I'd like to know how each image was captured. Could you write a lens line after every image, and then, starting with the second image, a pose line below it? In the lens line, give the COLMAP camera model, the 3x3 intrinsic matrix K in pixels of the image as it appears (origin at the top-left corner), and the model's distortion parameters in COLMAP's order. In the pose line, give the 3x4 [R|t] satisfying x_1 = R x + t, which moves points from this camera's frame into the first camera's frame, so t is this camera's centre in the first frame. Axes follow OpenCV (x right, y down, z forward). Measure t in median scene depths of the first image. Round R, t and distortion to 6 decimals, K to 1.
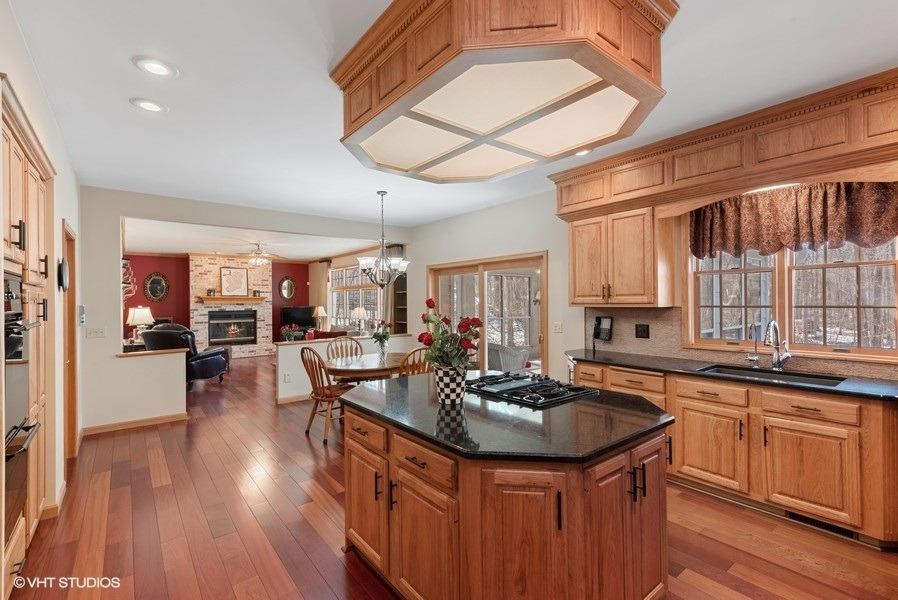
lens RADIAL K [[403.2, 0, 456.6], [0, 403.2, 303.6], [0, 0, 1]] dist [0.003682, 0.000072]
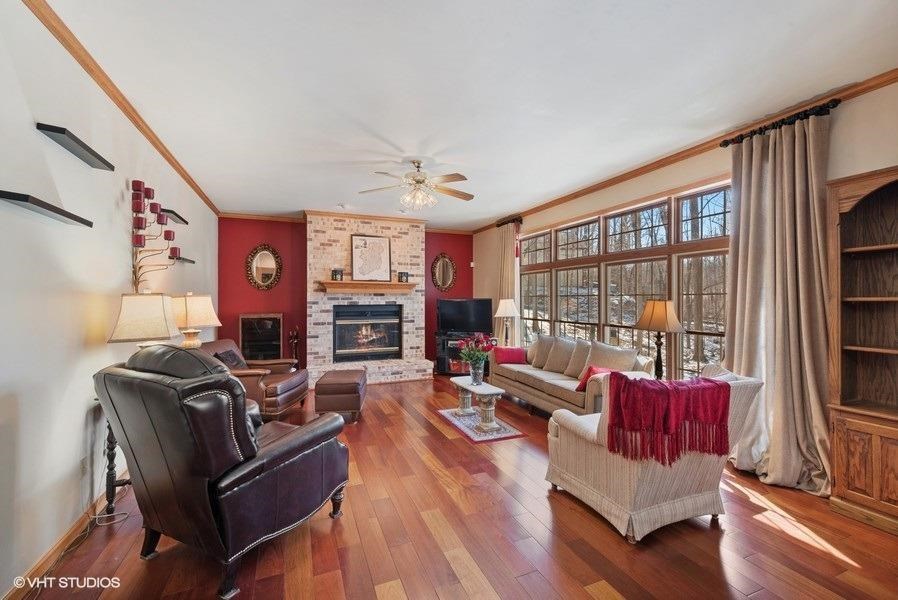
lens RADIAL K [[380.9, 0, 447.2], [0, 380.9, 300.3], [0, 0, 1]] dist [0.000251, 0.000002]
pose [[0.954701, 0.007458, -0.297474, -0.262828], [-0.007833, 0.999969, -0.000066, 0.009454], [0.297464, 0.002393, 0.954730, 0.473277]]
